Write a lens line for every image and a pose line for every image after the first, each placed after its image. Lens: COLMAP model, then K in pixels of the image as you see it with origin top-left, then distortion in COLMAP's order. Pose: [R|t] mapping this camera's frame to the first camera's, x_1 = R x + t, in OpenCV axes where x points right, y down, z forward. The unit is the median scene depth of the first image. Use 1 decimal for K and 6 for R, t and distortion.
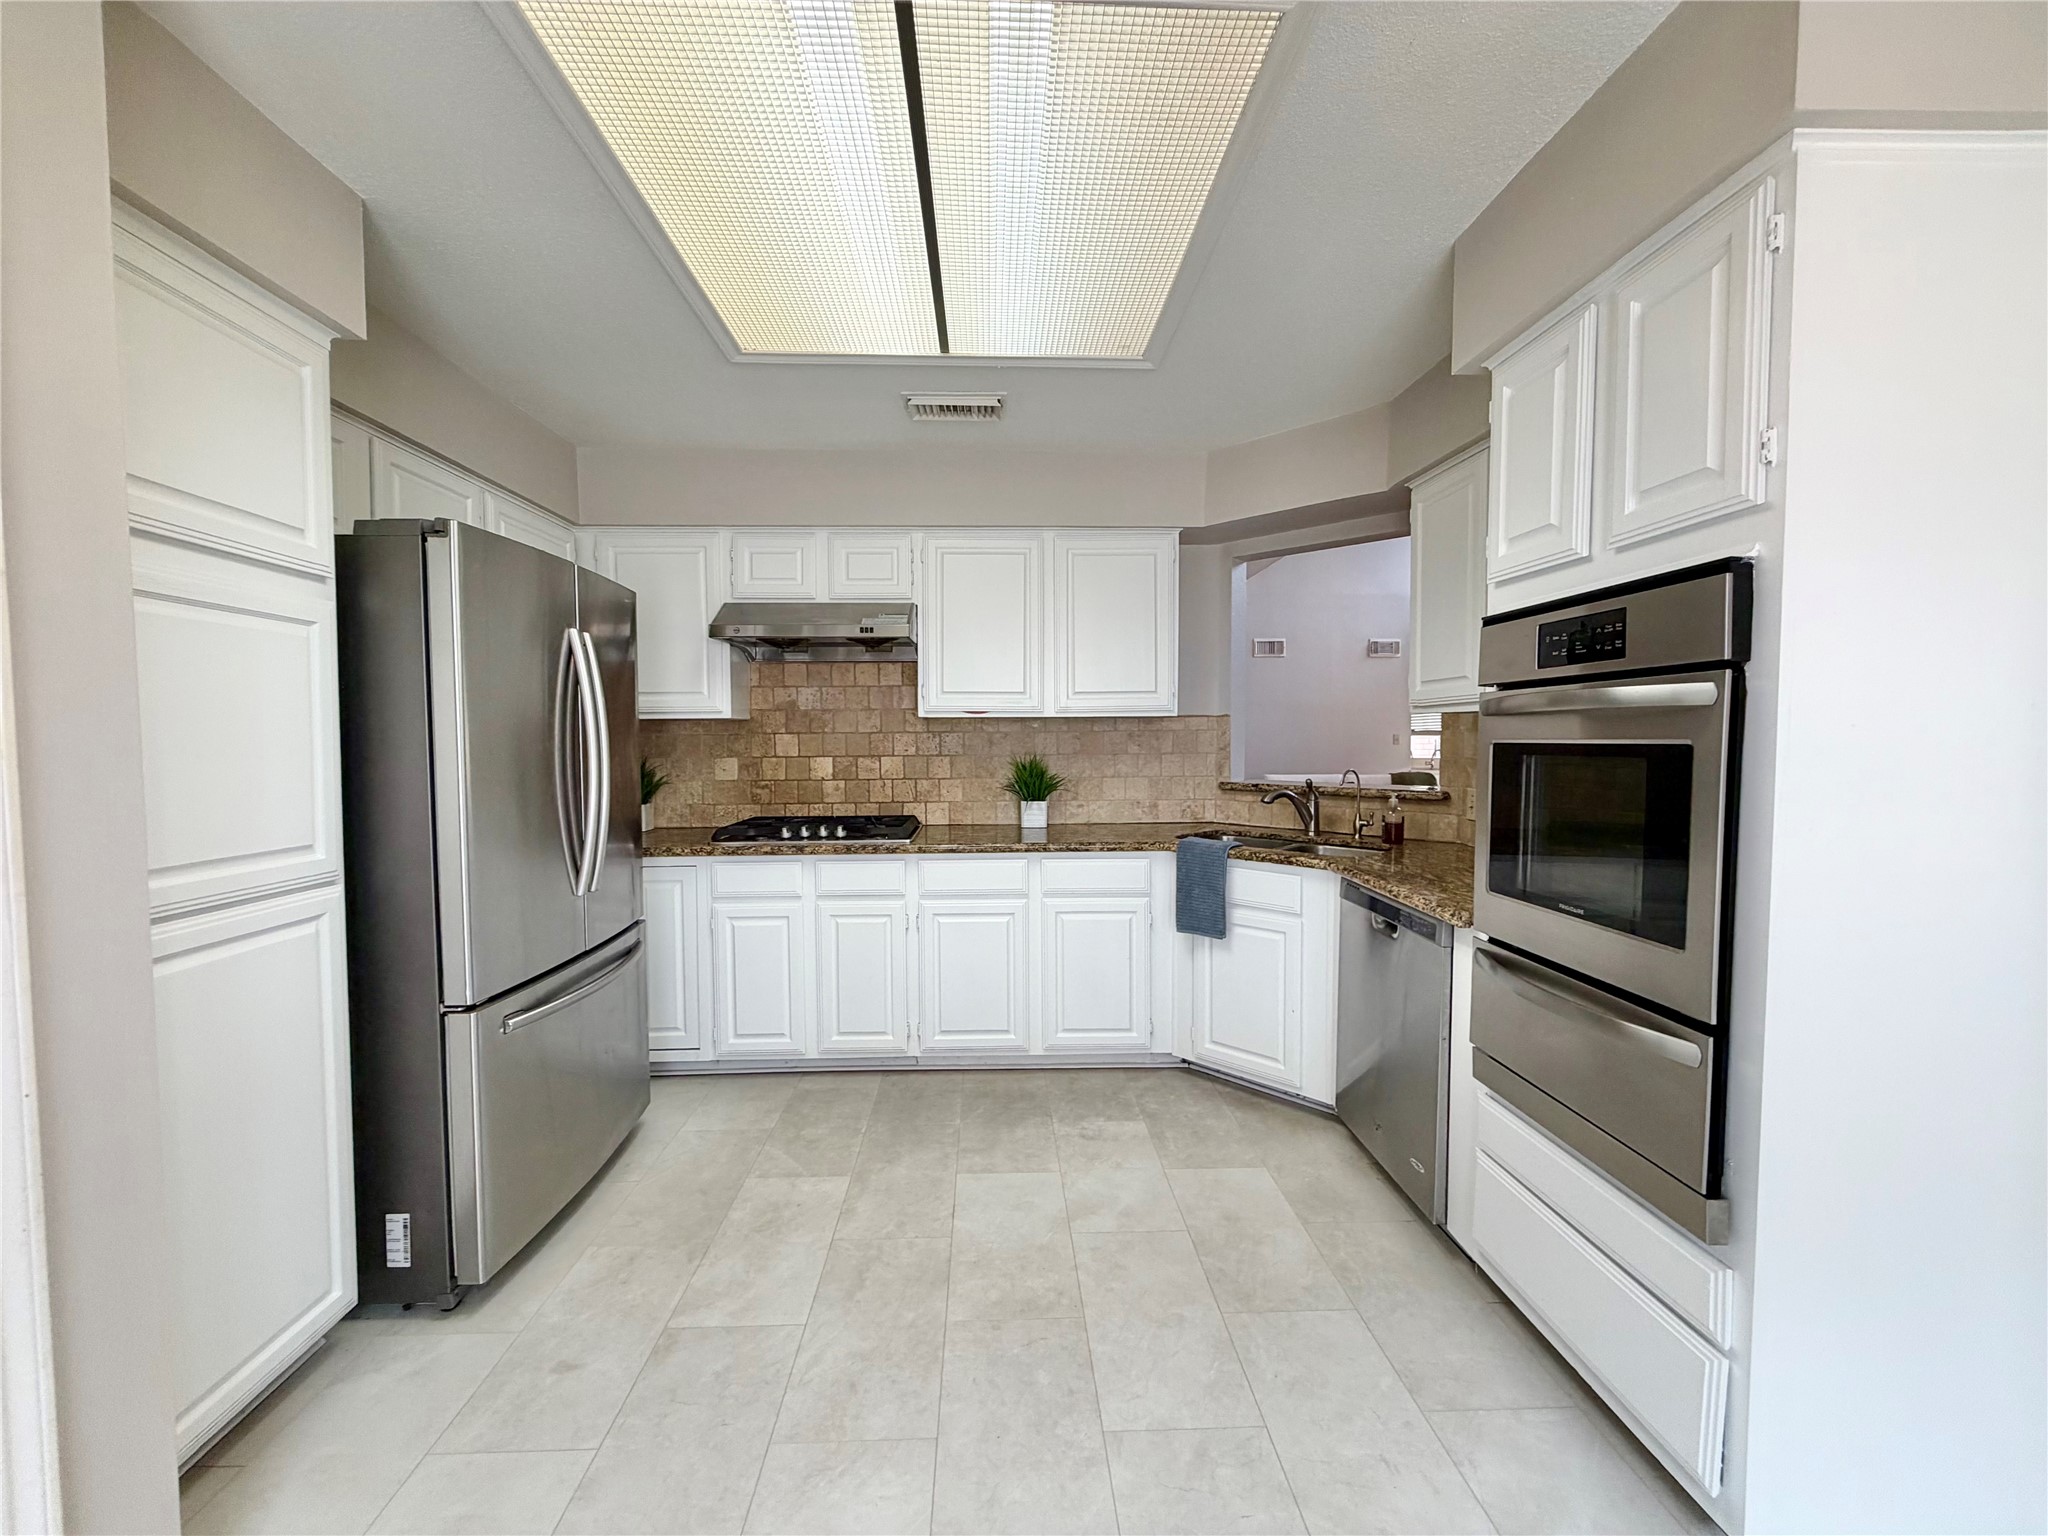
lens RADIAL K [[813.0, 0, 1014.3], [0, 813.0, 767.5], [0, 0, 1]] dist [0.000463, -0.000059]
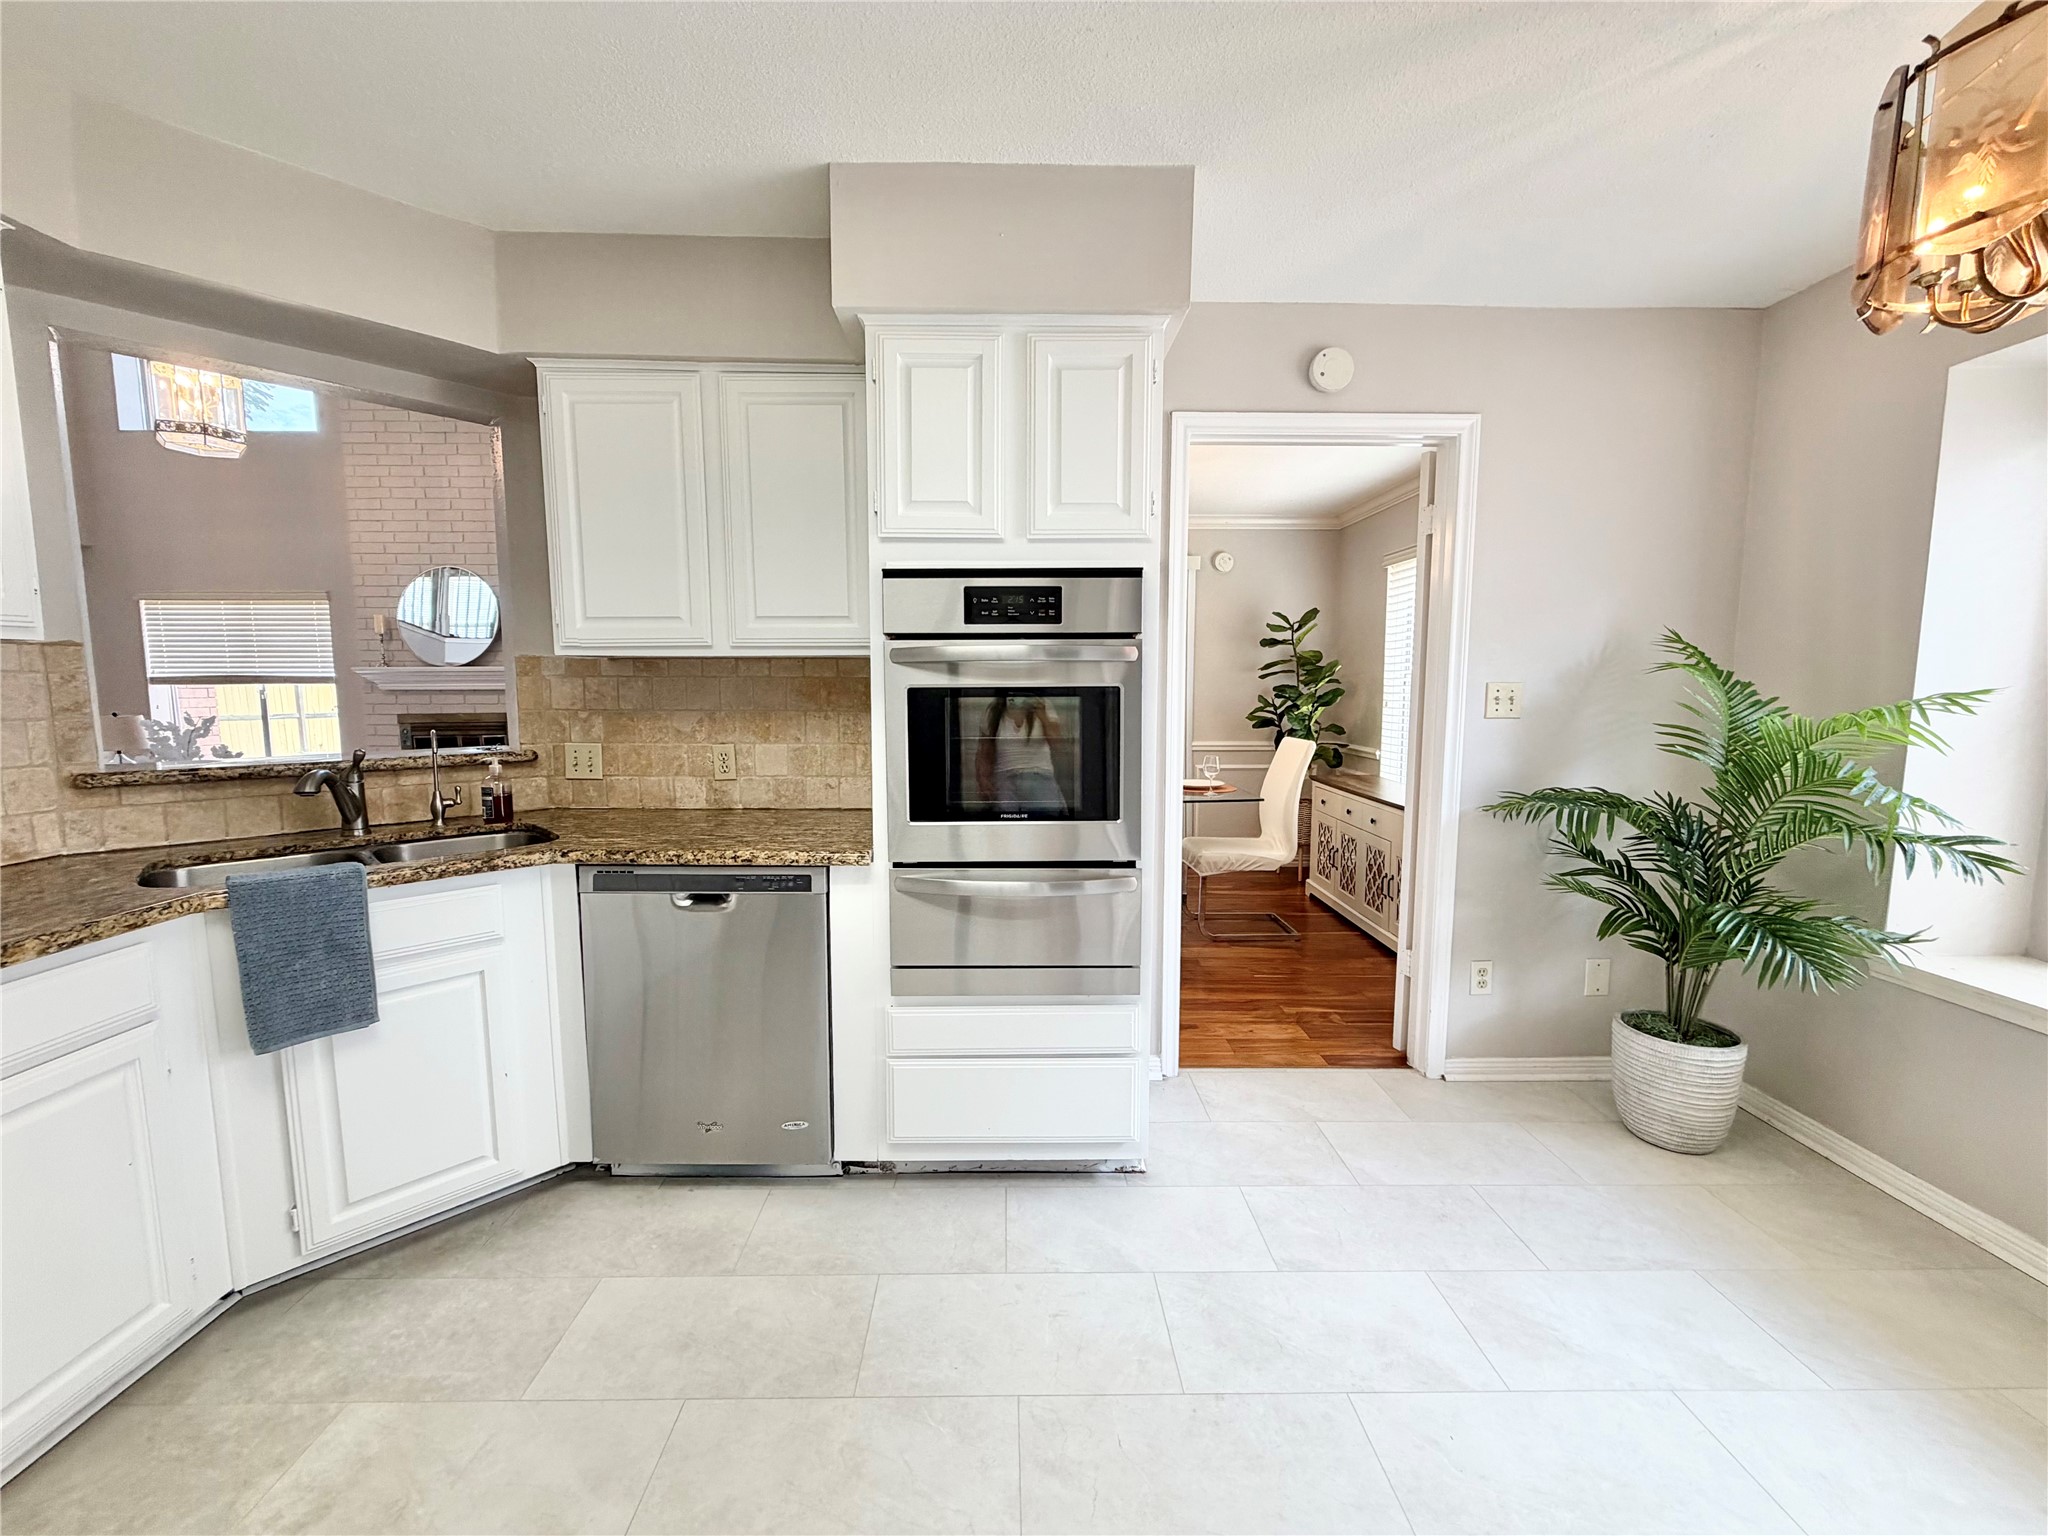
lens RADIAL K [[813.0, 0, 1014.3], [0, 813.0, 767.5], [0, 0, 1]] dist [0.000463, -0.000059]
pose [[0.014301, -0.098550, 0.995029, -0.321653], [0.041054, 0.994350, 0.097892, -0.015601], [-0.999055, 0.039450, 0.018266, 0.532177]]
